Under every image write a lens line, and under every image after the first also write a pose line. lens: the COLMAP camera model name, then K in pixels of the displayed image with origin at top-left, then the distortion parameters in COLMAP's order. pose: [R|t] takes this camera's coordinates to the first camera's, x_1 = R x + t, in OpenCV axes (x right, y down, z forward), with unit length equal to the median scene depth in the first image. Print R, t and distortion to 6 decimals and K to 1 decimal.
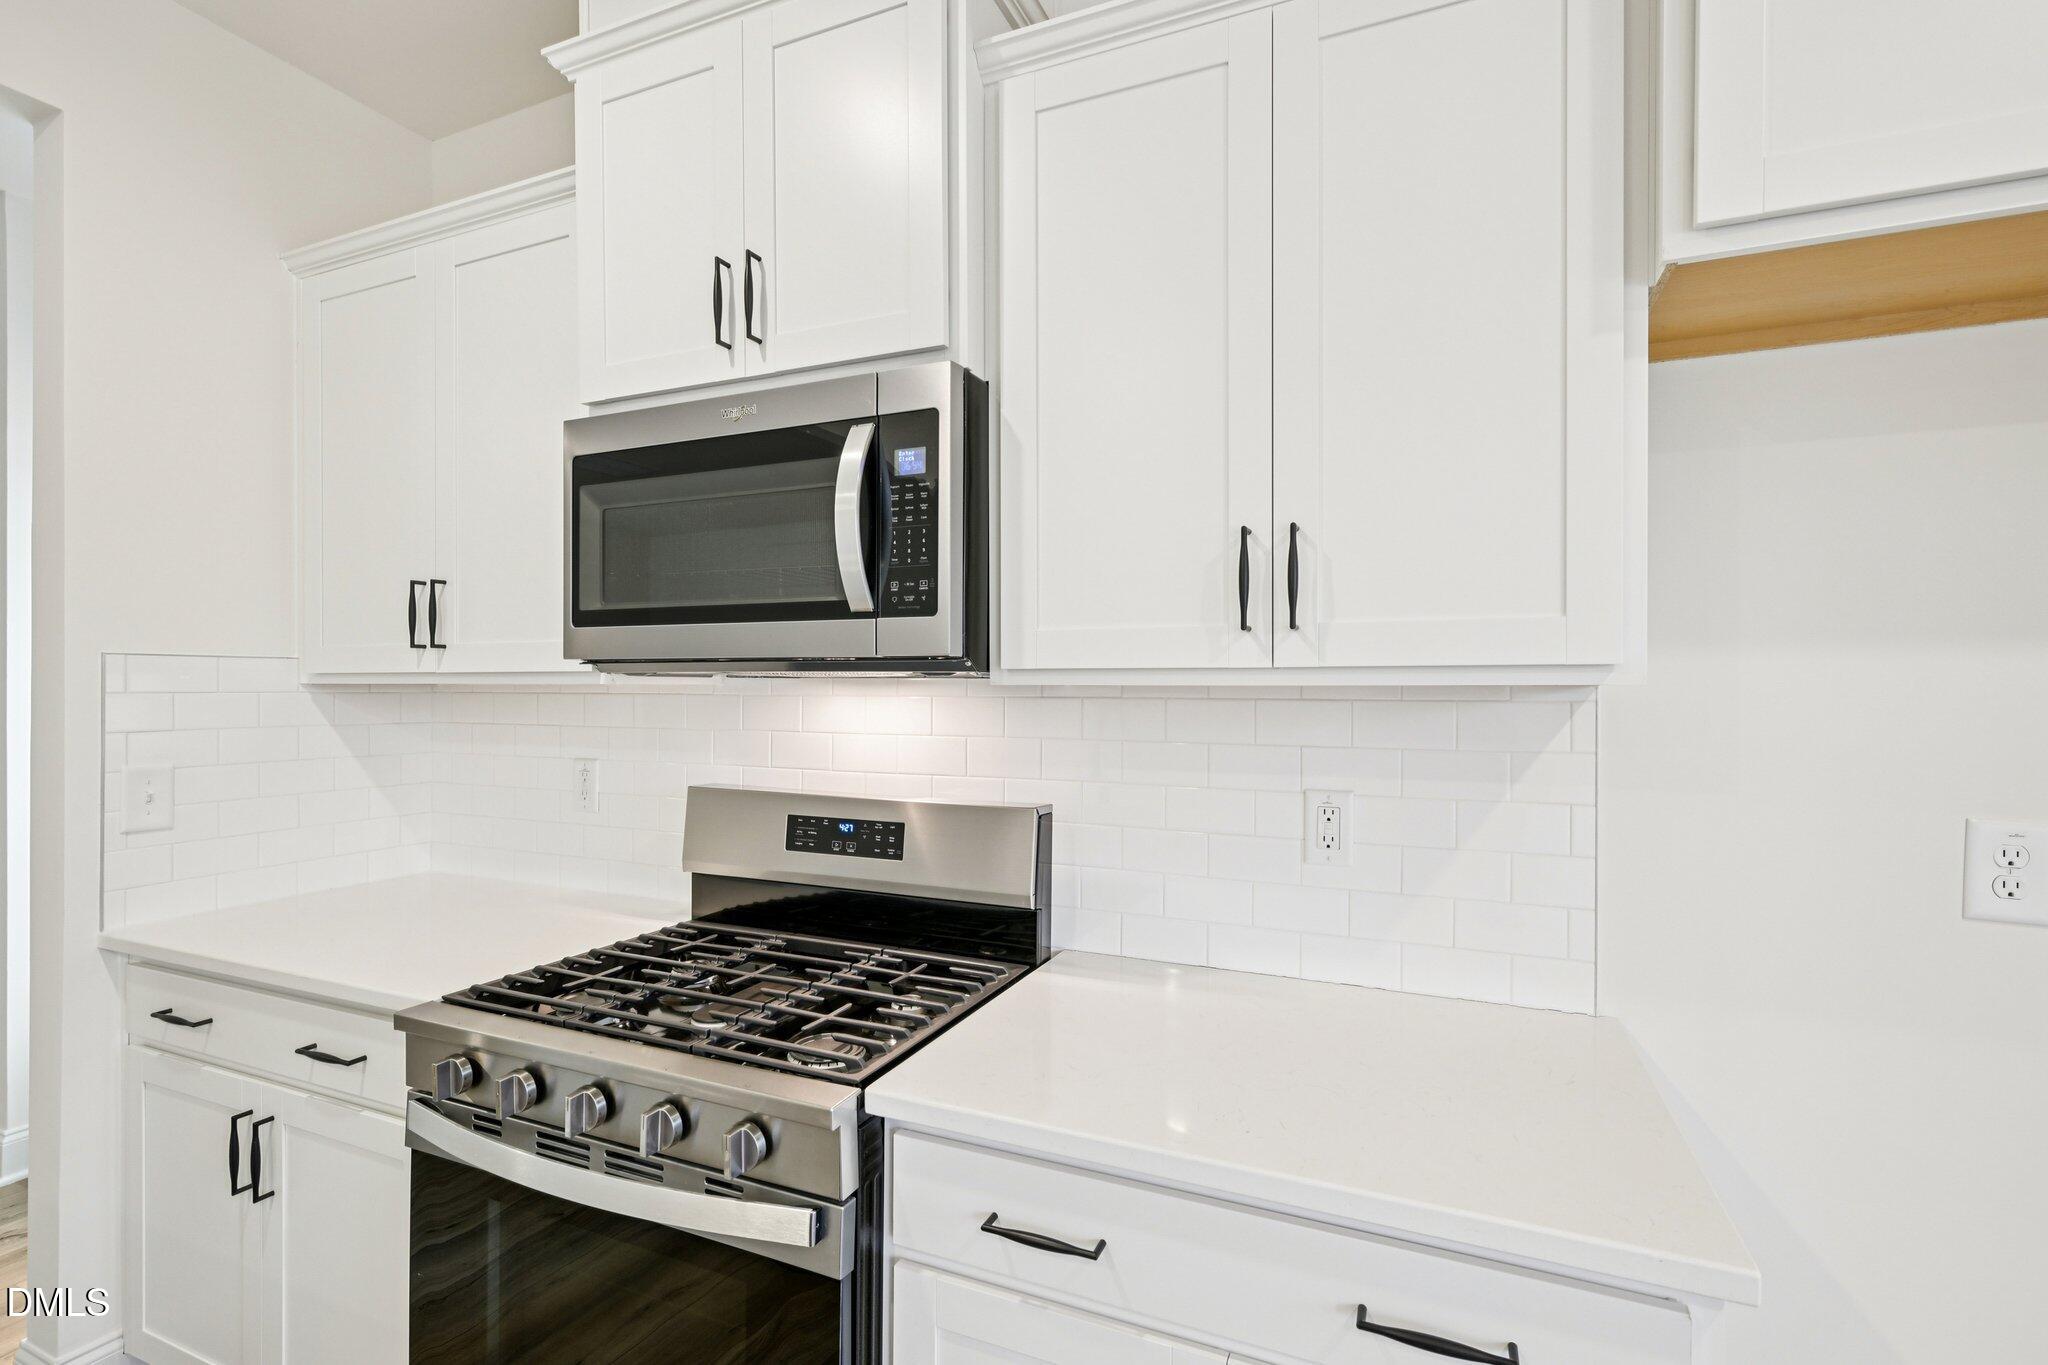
lens RADIAL K [[921.2, 0, 1039.1], [0, 921.2, 682.0], [0, 0, 1]] dist [-0.002907, -0.000279]
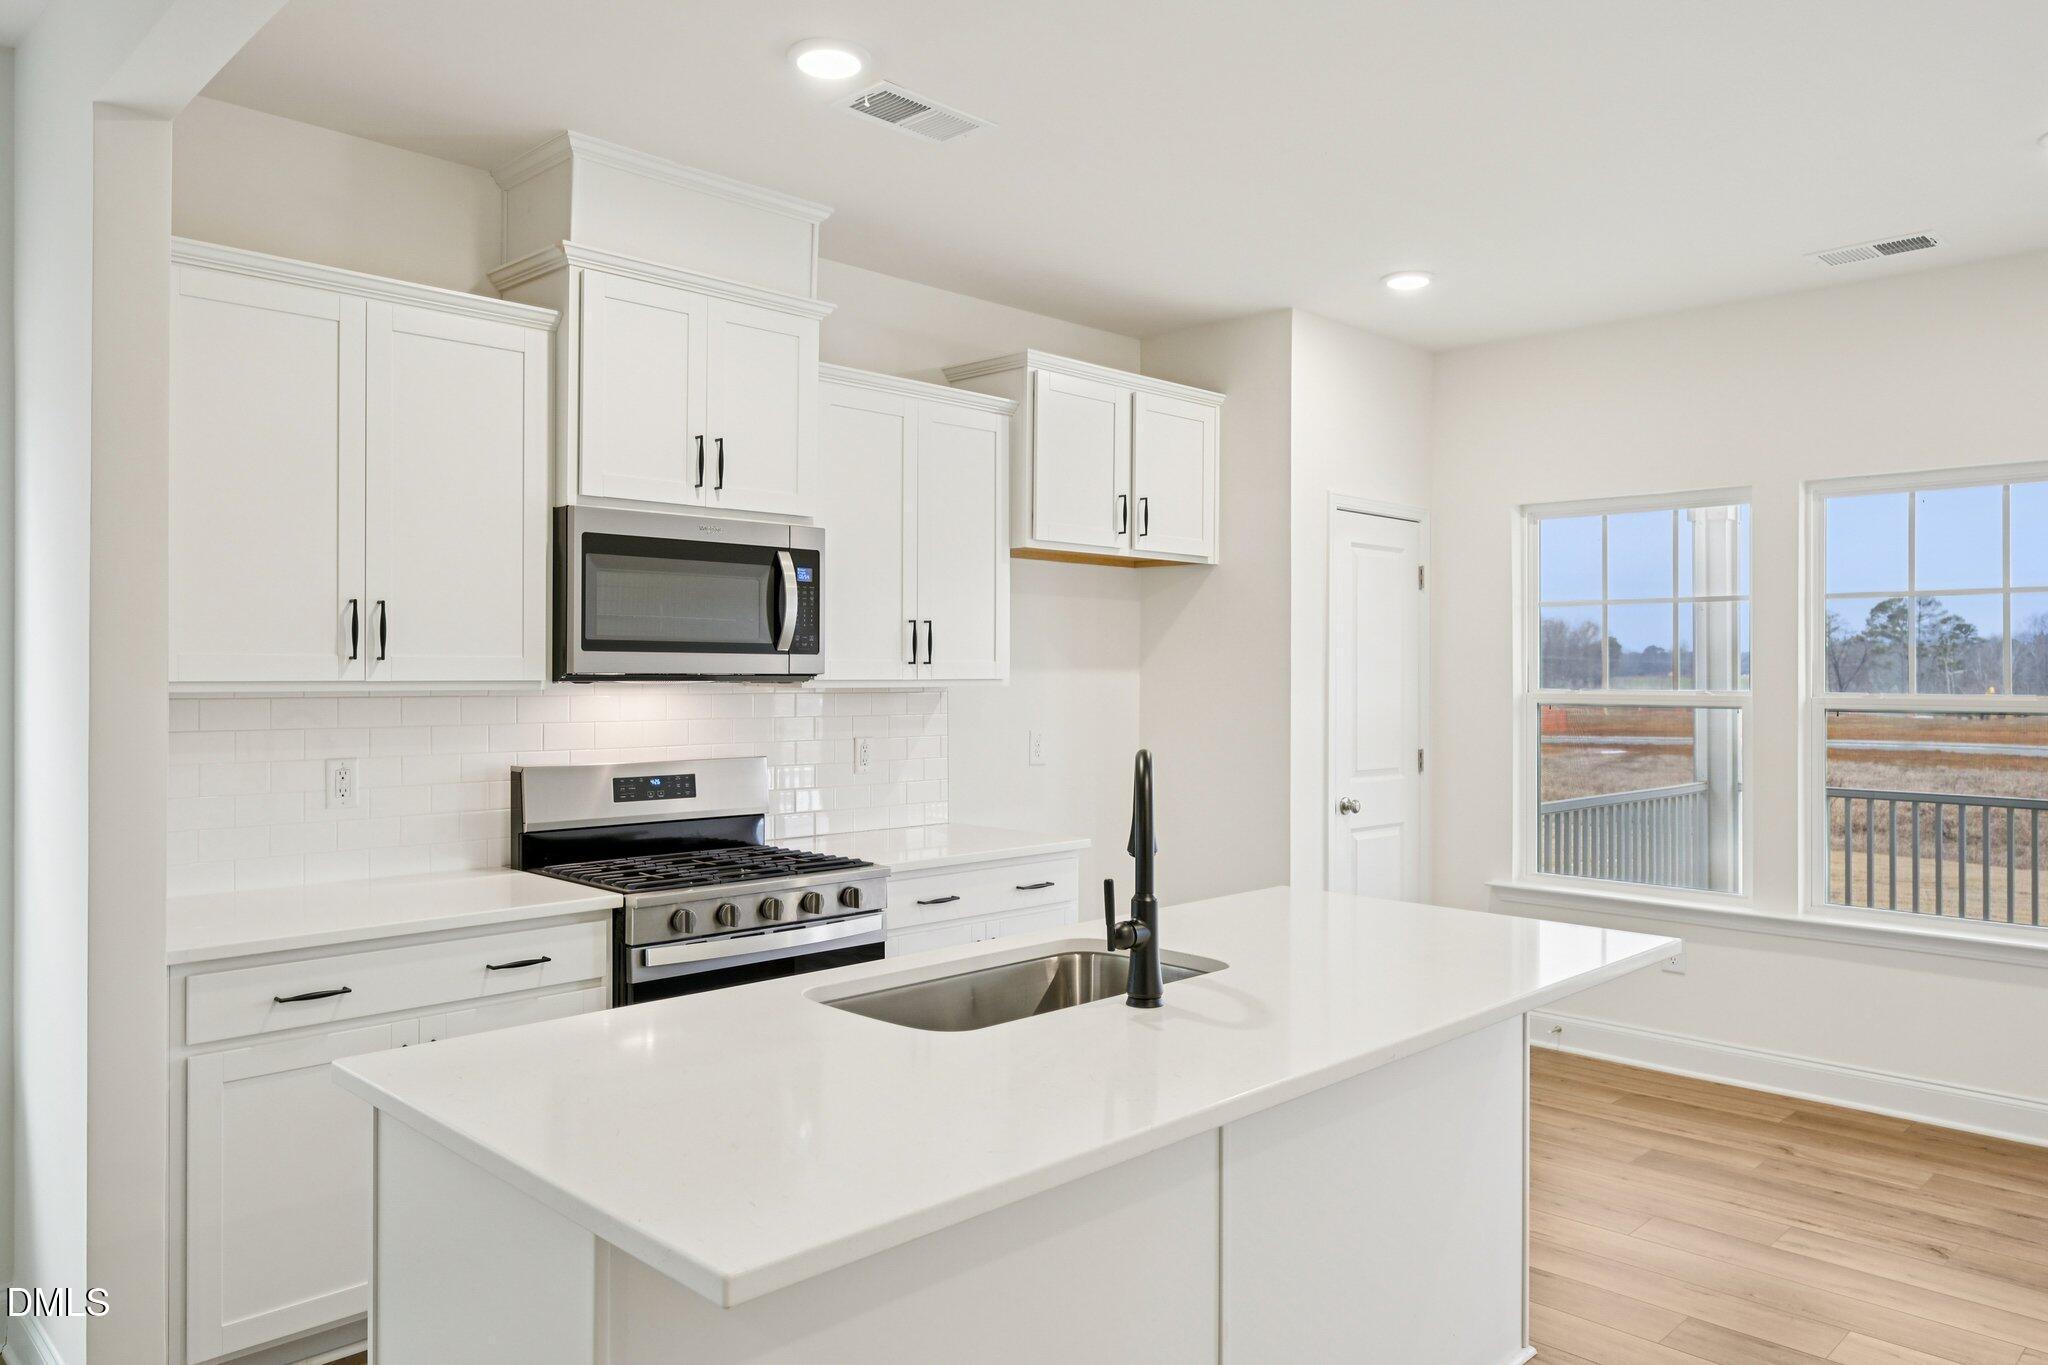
lens RADIAL K [[1388.9, 0, 1033.2], [0, 1388.9, 669.0], [0, 0, 1]] dist [-0.001565, -0.006927]
pose [[0.368539, 0.000588, 0.929612, -2.274337], [-0.005431, 0.999984, 0.001520, -0.038194], [-0.929596, -0.005609, 0.368536, -0.458908]]
